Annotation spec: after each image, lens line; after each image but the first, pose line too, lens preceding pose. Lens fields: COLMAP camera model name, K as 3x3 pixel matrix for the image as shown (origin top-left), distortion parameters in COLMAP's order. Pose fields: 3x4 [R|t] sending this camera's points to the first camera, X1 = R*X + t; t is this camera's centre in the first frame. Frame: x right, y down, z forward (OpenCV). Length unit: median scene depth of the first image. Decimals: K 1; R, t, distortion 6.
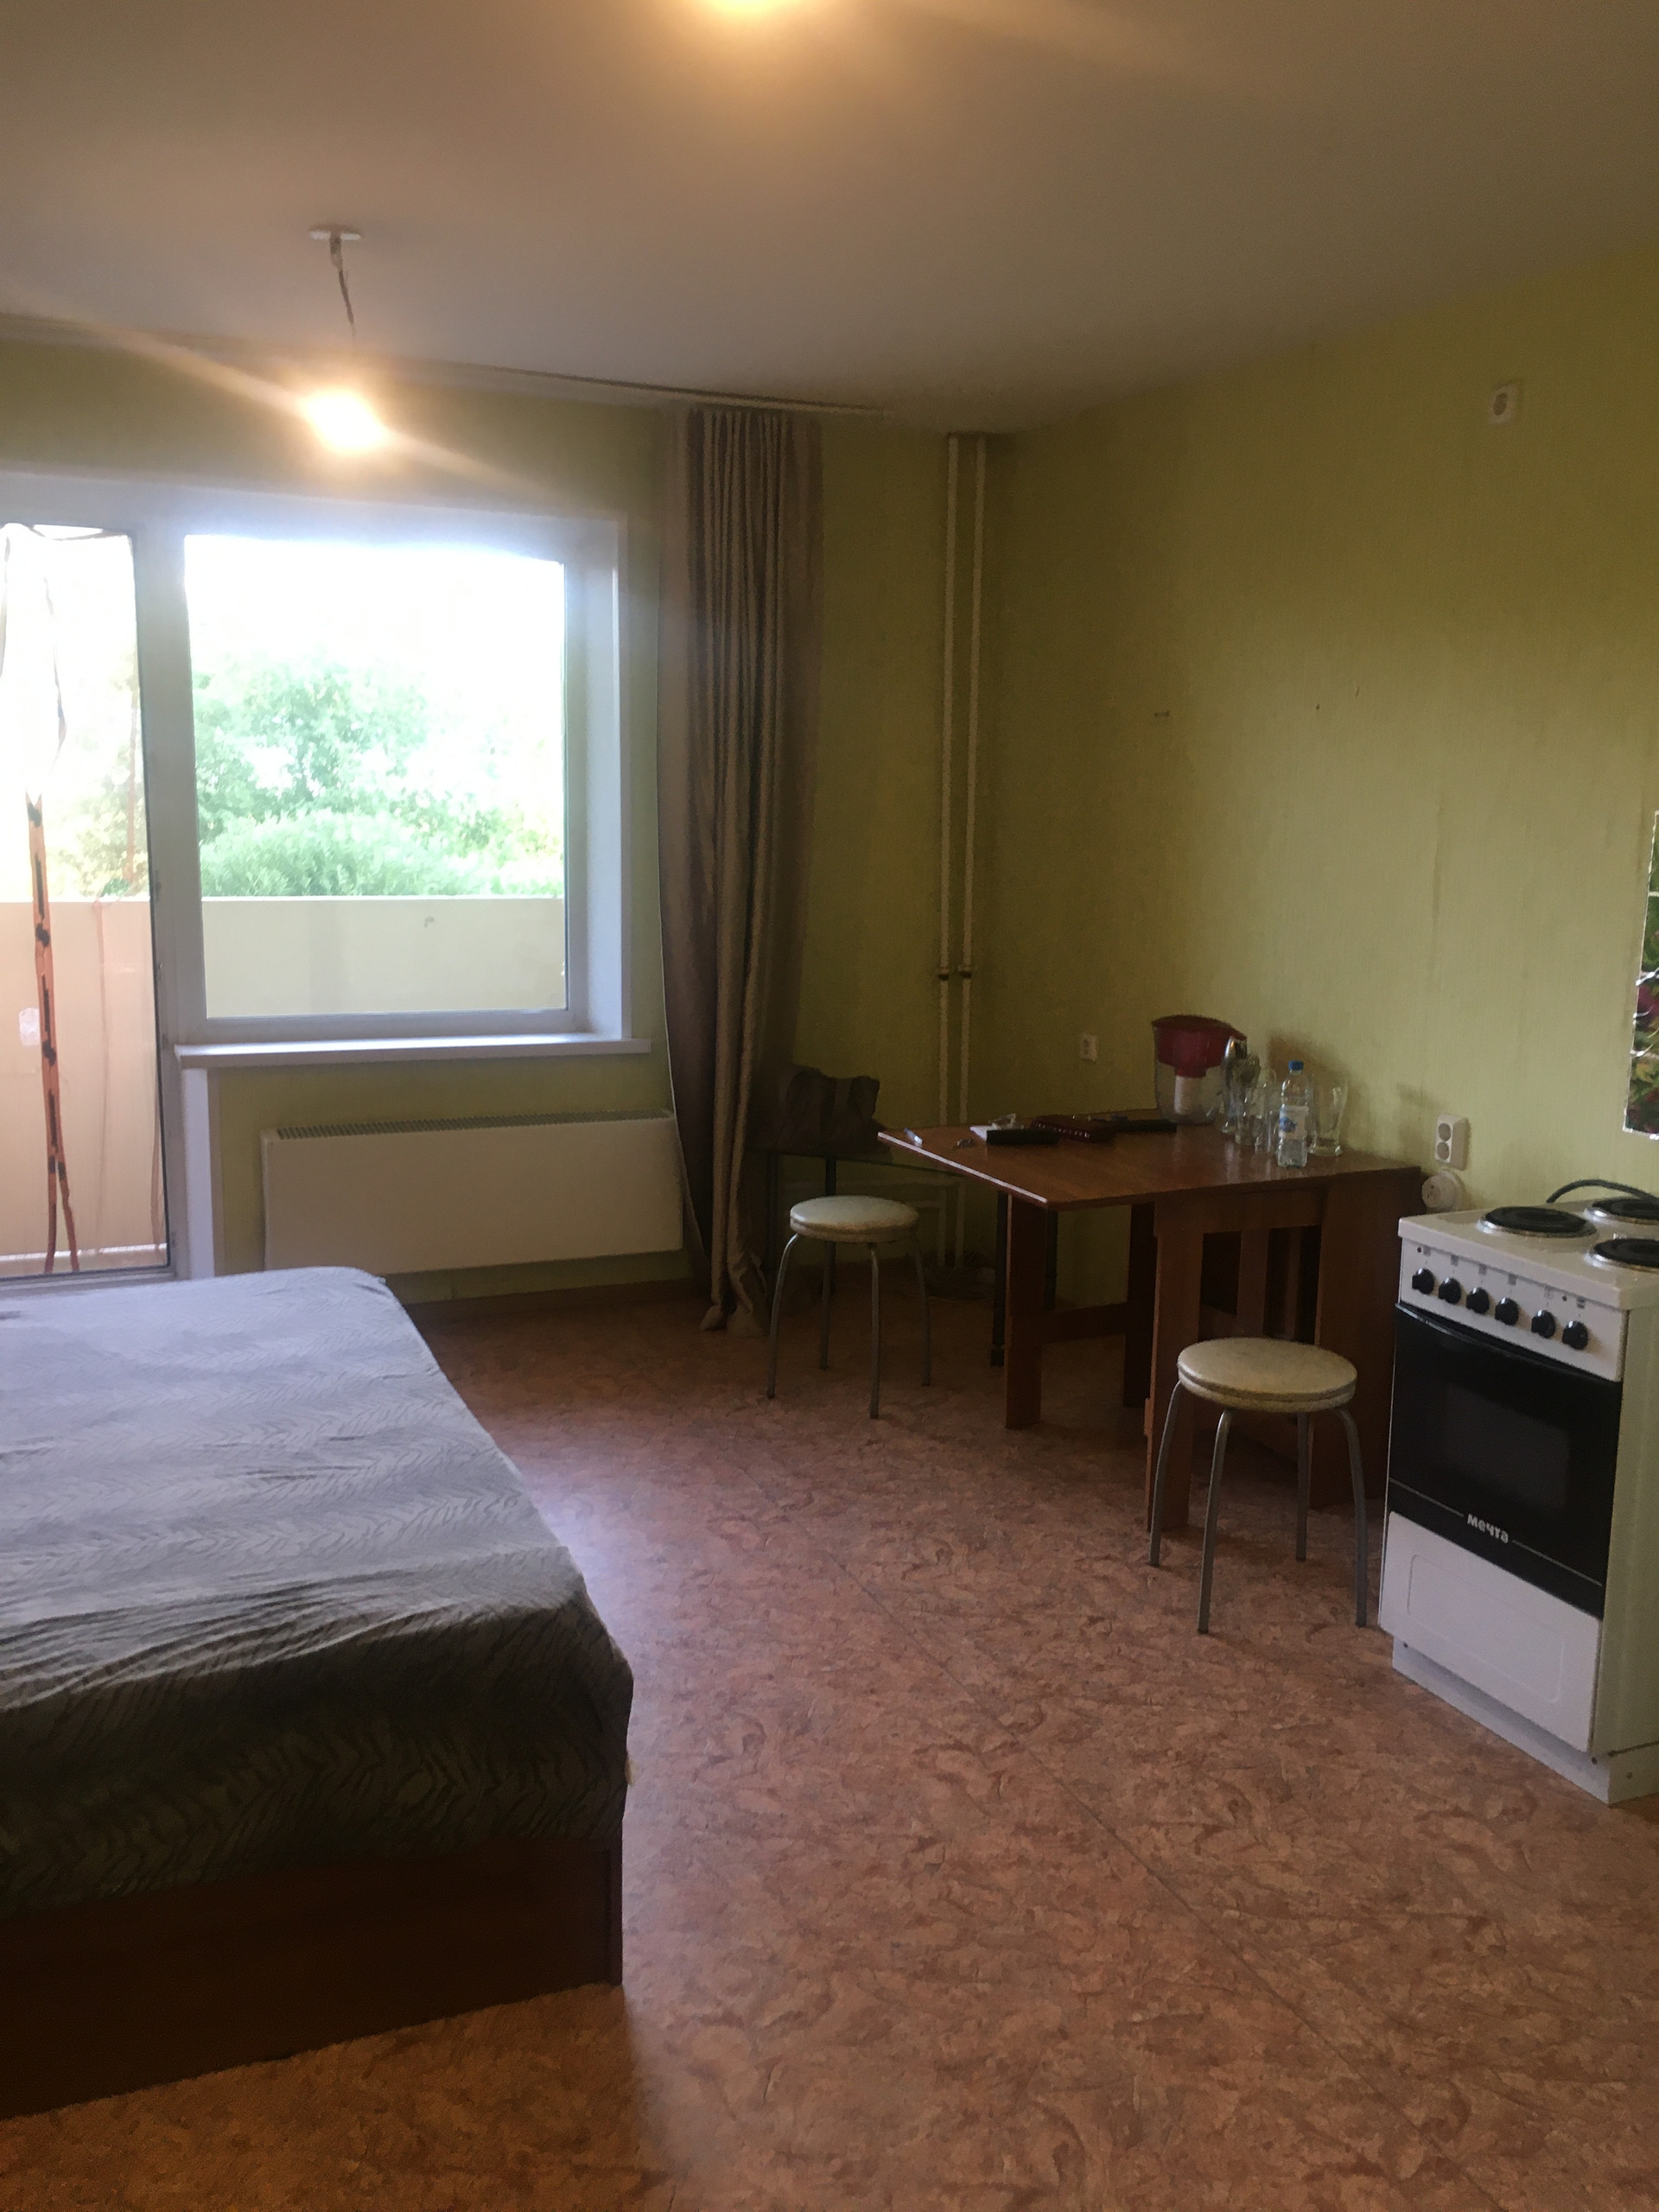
lens RADIAL K [[1865.5, 0, 818.6], [0, 1865.5, 1099.5], [0, 0, 1]] dist [0.022038, -0.014938]
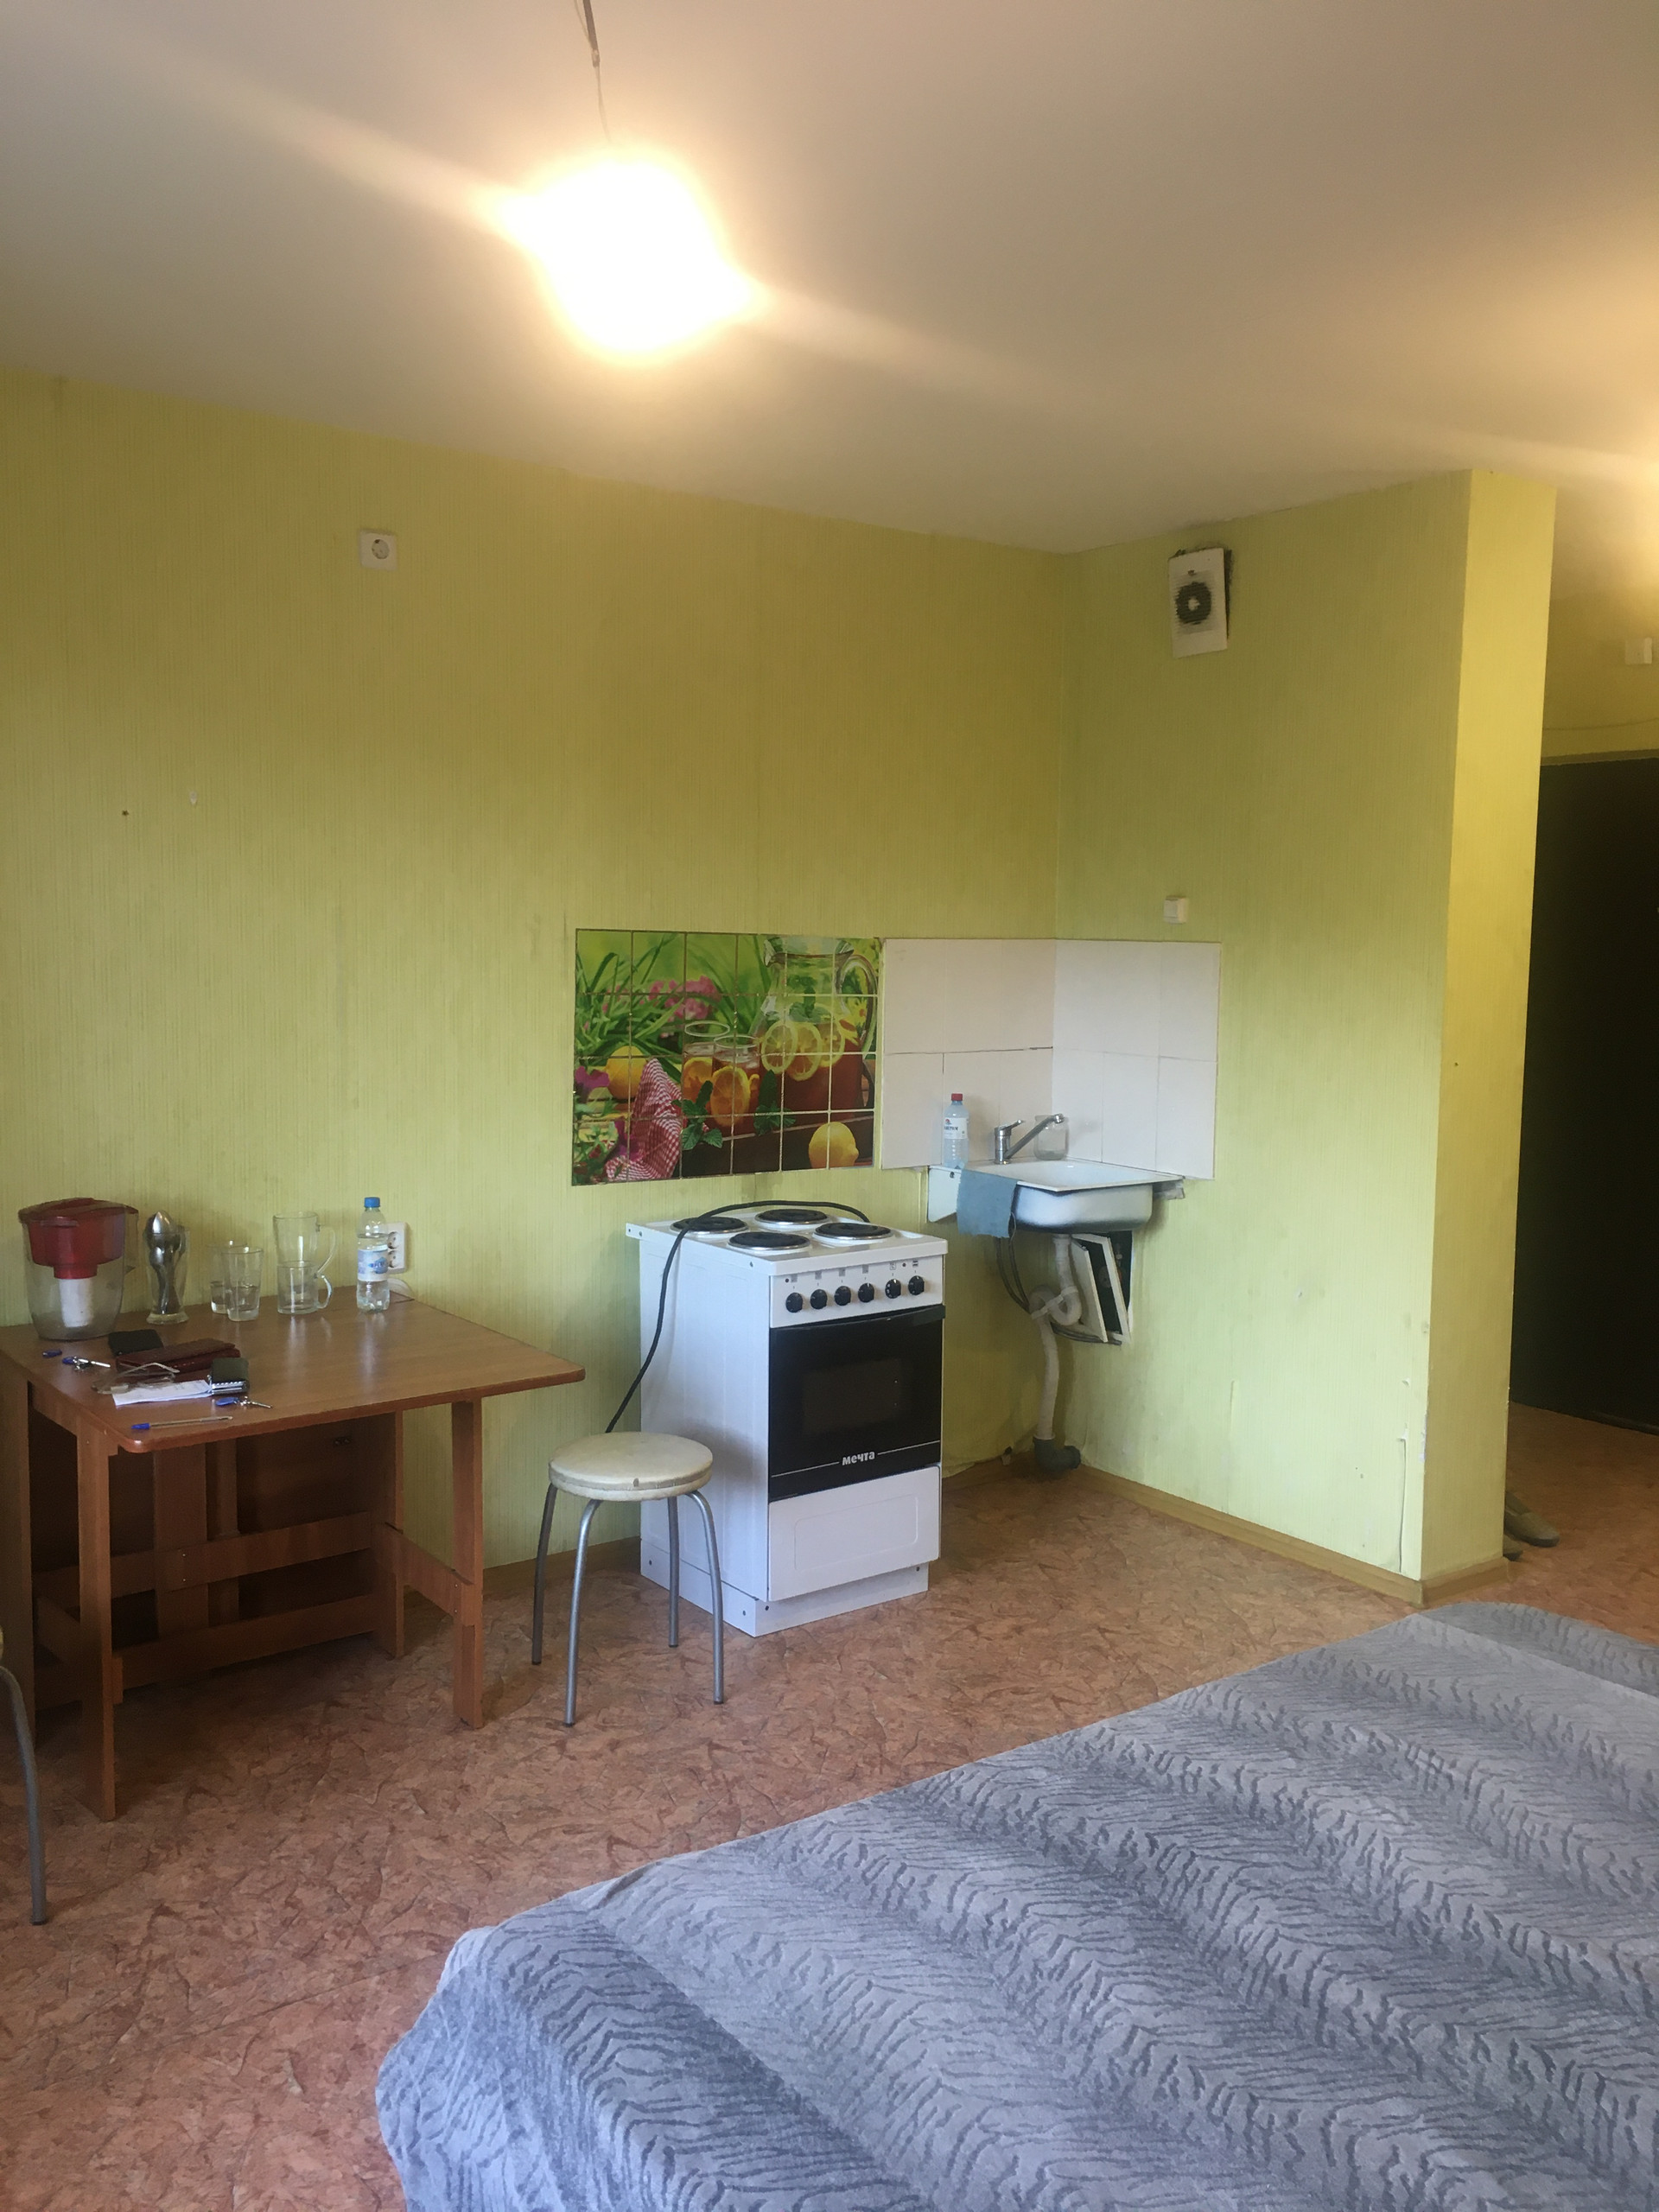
lens RADIAL K [[1865.5, 0, 819.3], [0, 1865.5, 1115.7], [0, 0, 1]] dist [0.022038, -0.014938]
pose [[-0.240418, -0.113239, 0.964042, -0.905435], [0.145365, 0.977771, 0.151104, -0.219898], [-0.959723, 0.176466, -0.218612, 1.281685]]
